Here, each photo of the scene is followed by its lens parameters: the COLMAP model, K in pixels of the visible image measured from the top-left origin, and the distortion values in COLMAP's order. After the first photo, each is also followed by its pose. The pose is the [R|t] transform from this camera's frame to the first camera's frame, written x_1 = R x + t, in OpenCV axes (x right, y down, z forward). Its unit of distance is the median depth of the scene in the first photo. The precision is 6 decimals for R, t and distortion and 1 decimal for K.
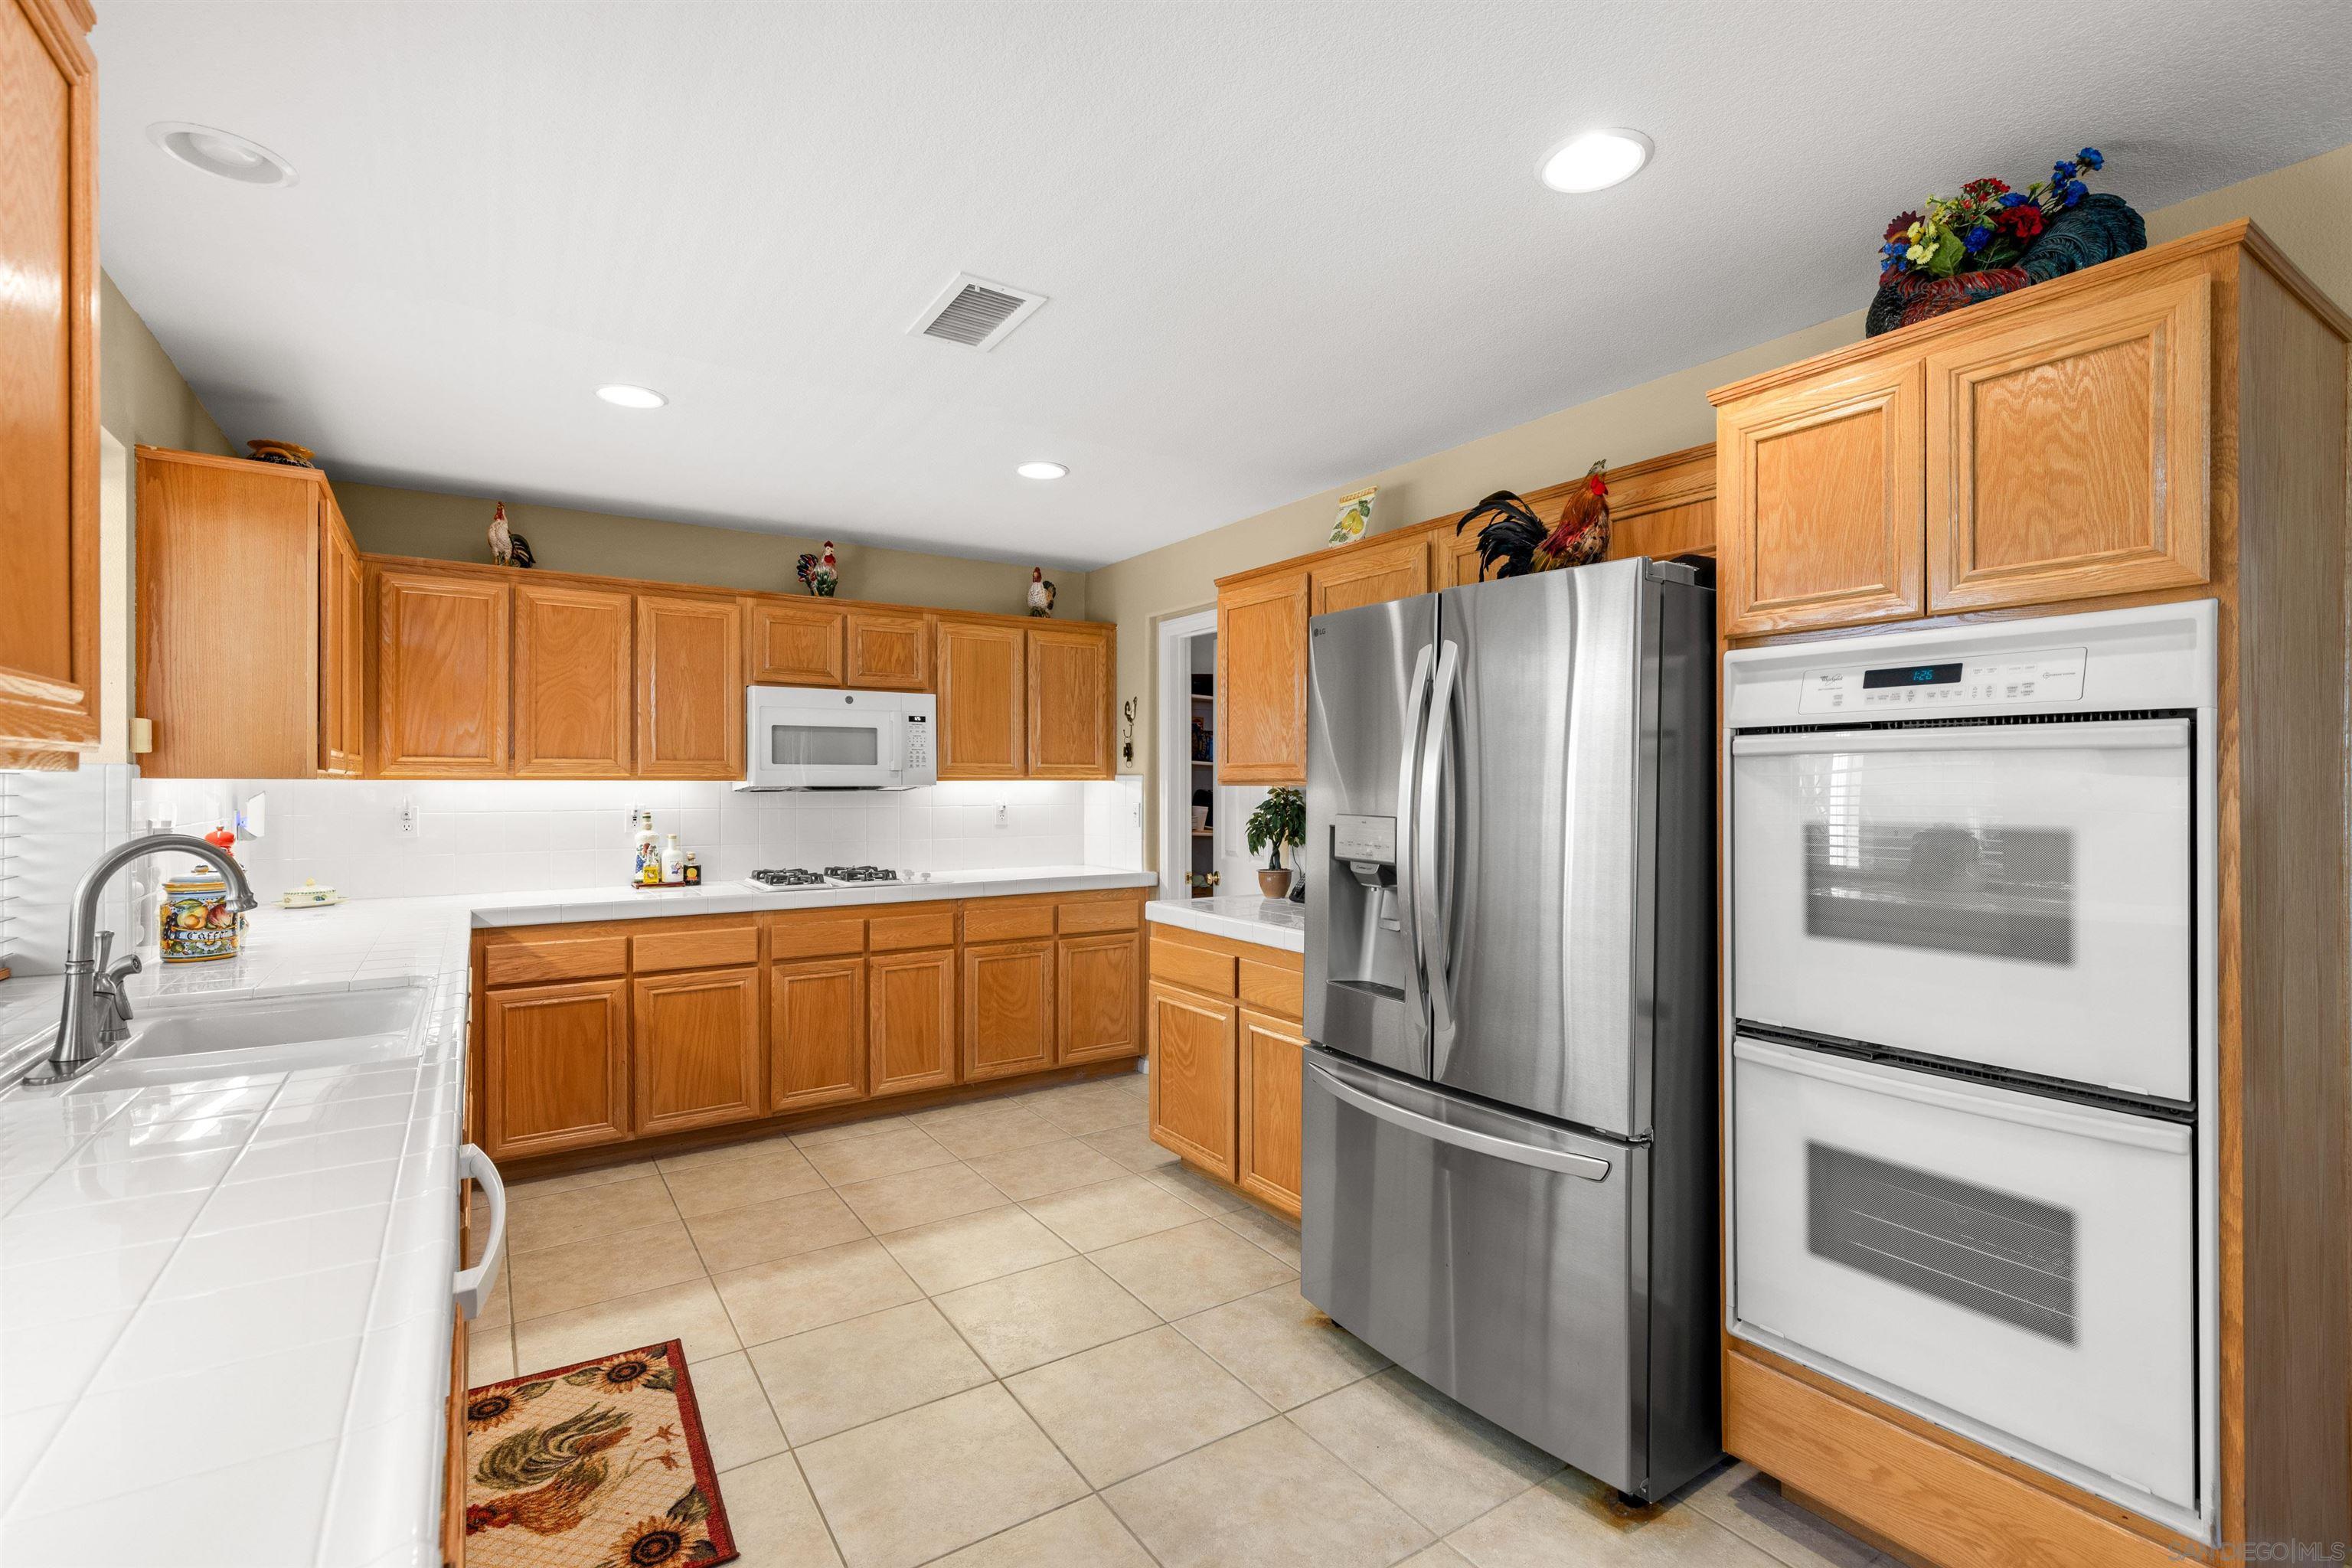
lens RADIAL K [[1068.2, 0, 1191.2], [0, 1068.2, 789.6], [0, 0, 1]] dist [0.011590, -0.000635]
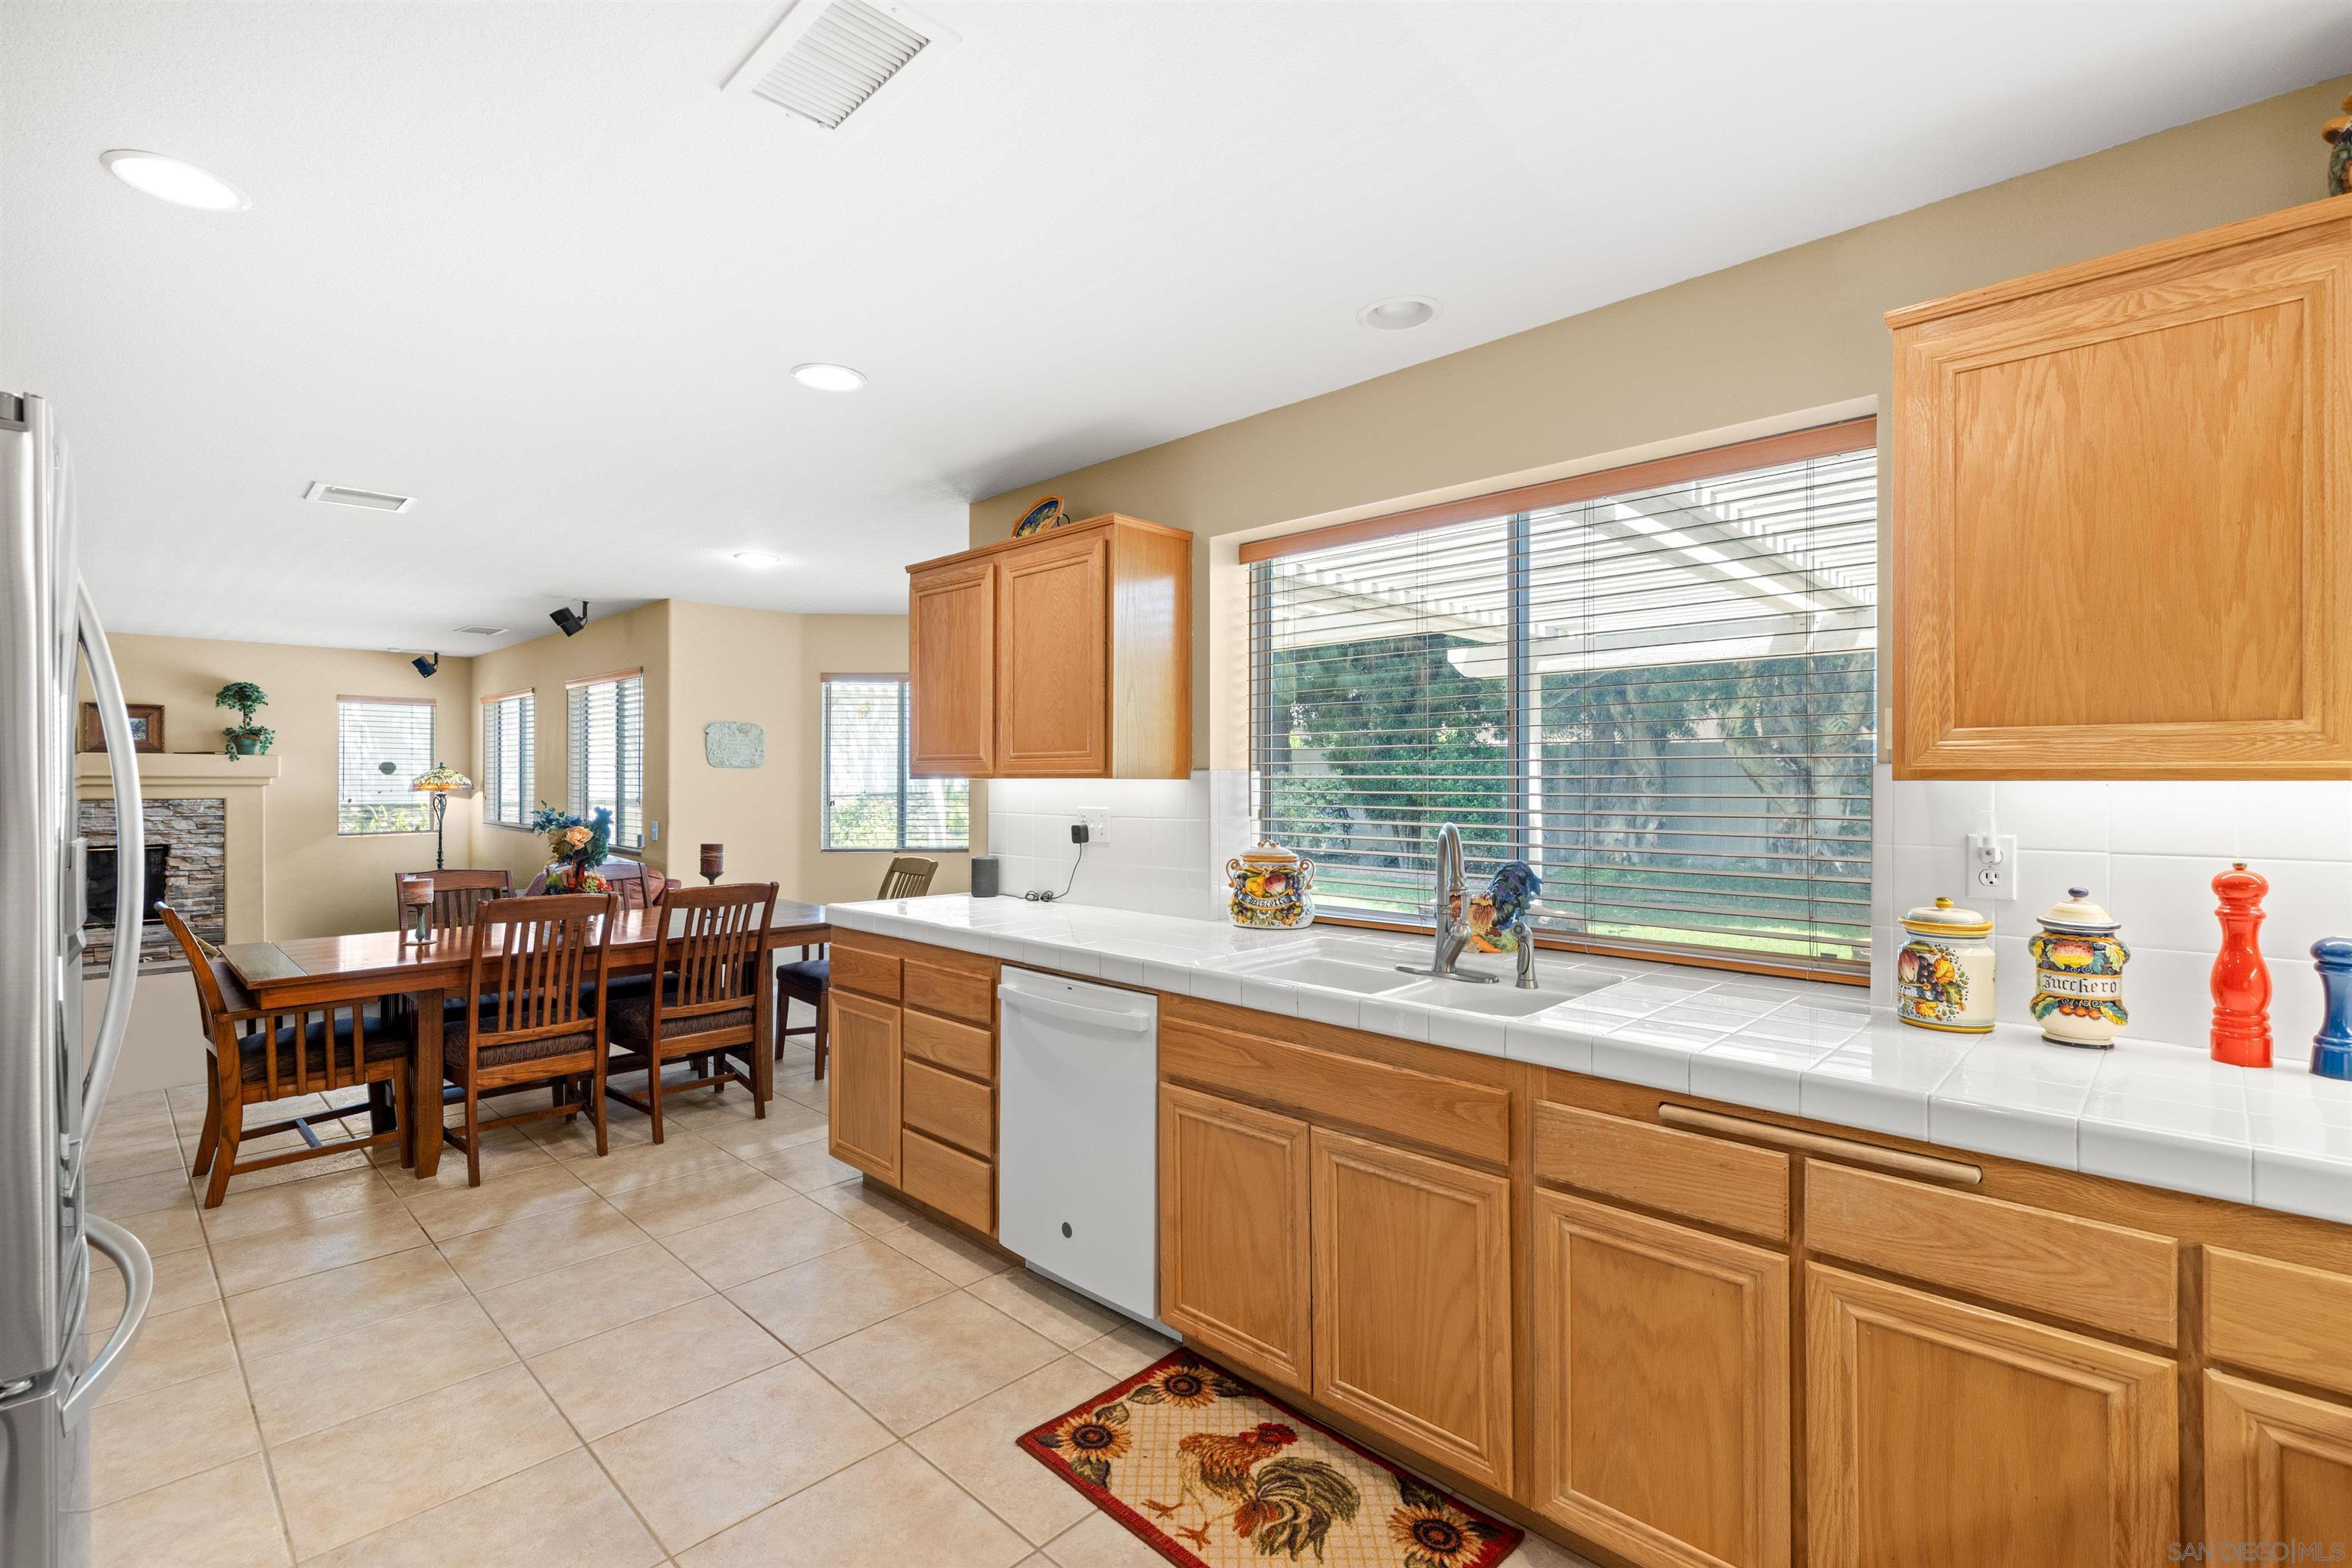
lens RADIAL K [[1068.2, 0, 1194.8], [0, 1068.2, 778.2], [0, 0, 1]] dist [0.011590, -0.000635]
pose [[-0.976391, -0.003462, -0.215983, -0.169099], [-0.004474, 0.999981, 0.004197, -0.008674], [0.215964, 0.005064, -0.976388, 1.039796]]
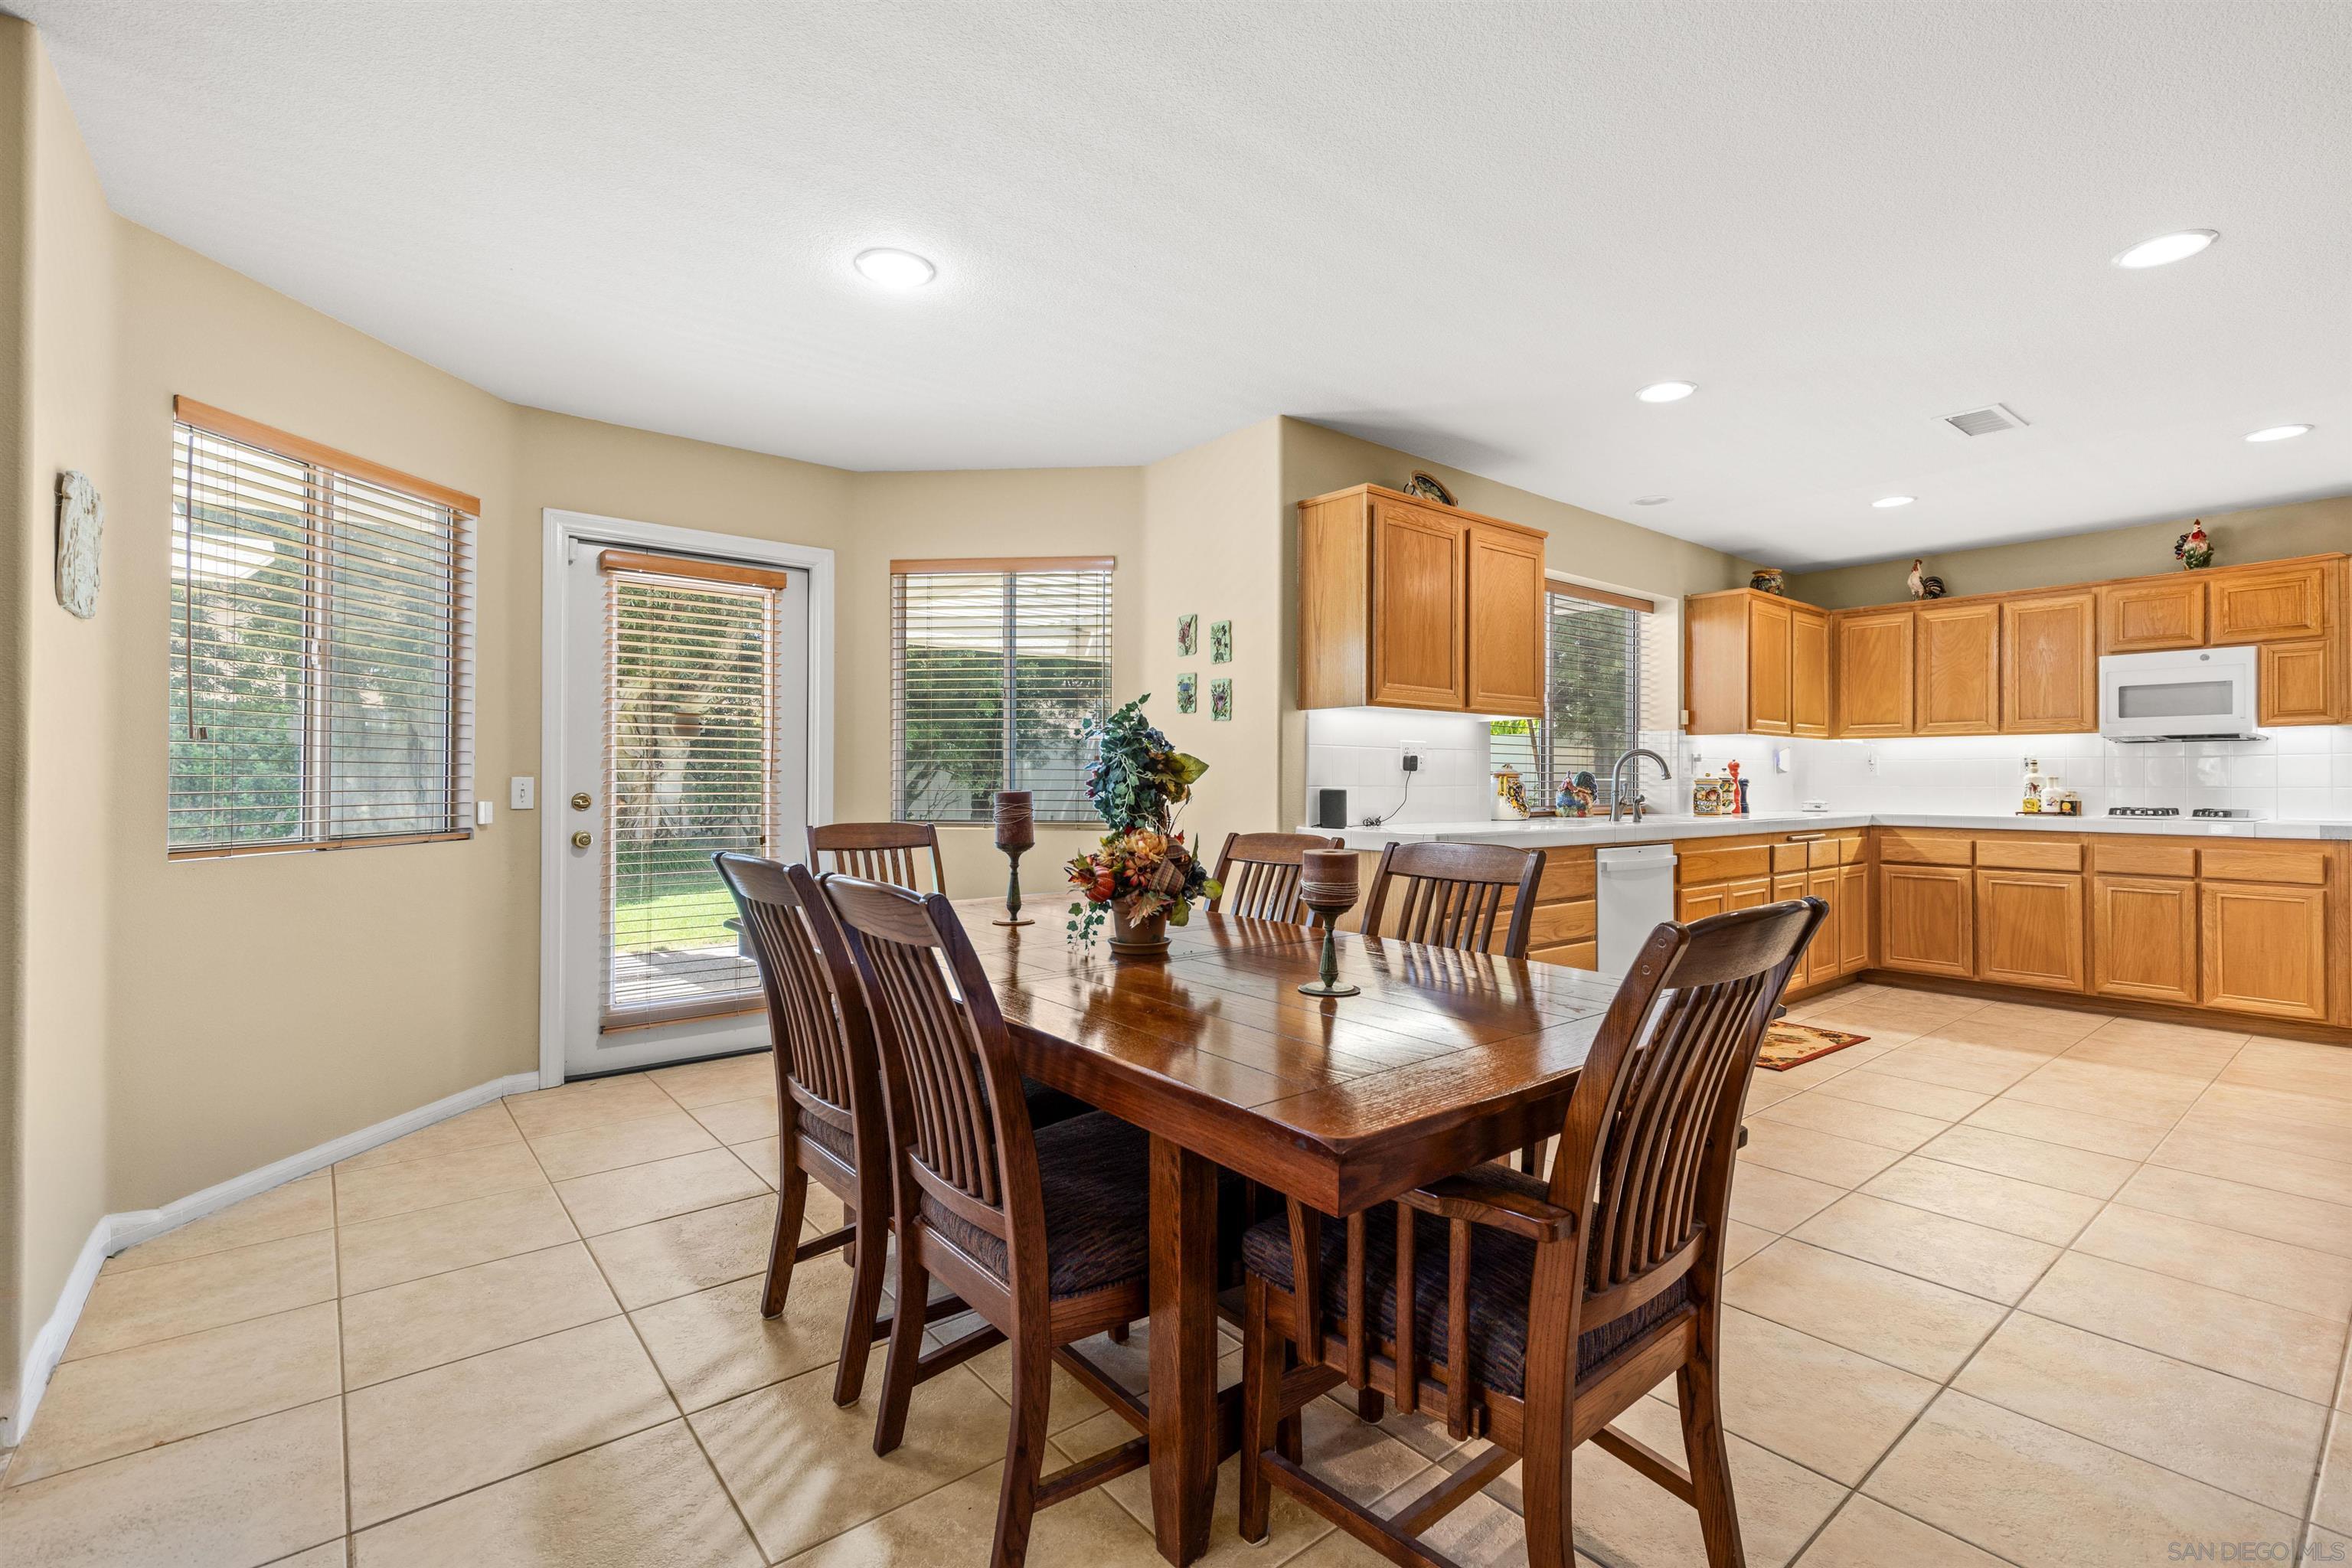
lens RADIAL K [[1068.2, 0, 1186.4], [0, 1068.2, 773.2], [0, 0, 1]] dist [0.011590, -0.000635]
pose [[0.105637, -0.008864, -0.994365, 0.778253], [-0.009224, 0.999909, -0.009894, 0.066089], [0.994362, 0.010217, 0.105545, -0.211746]]
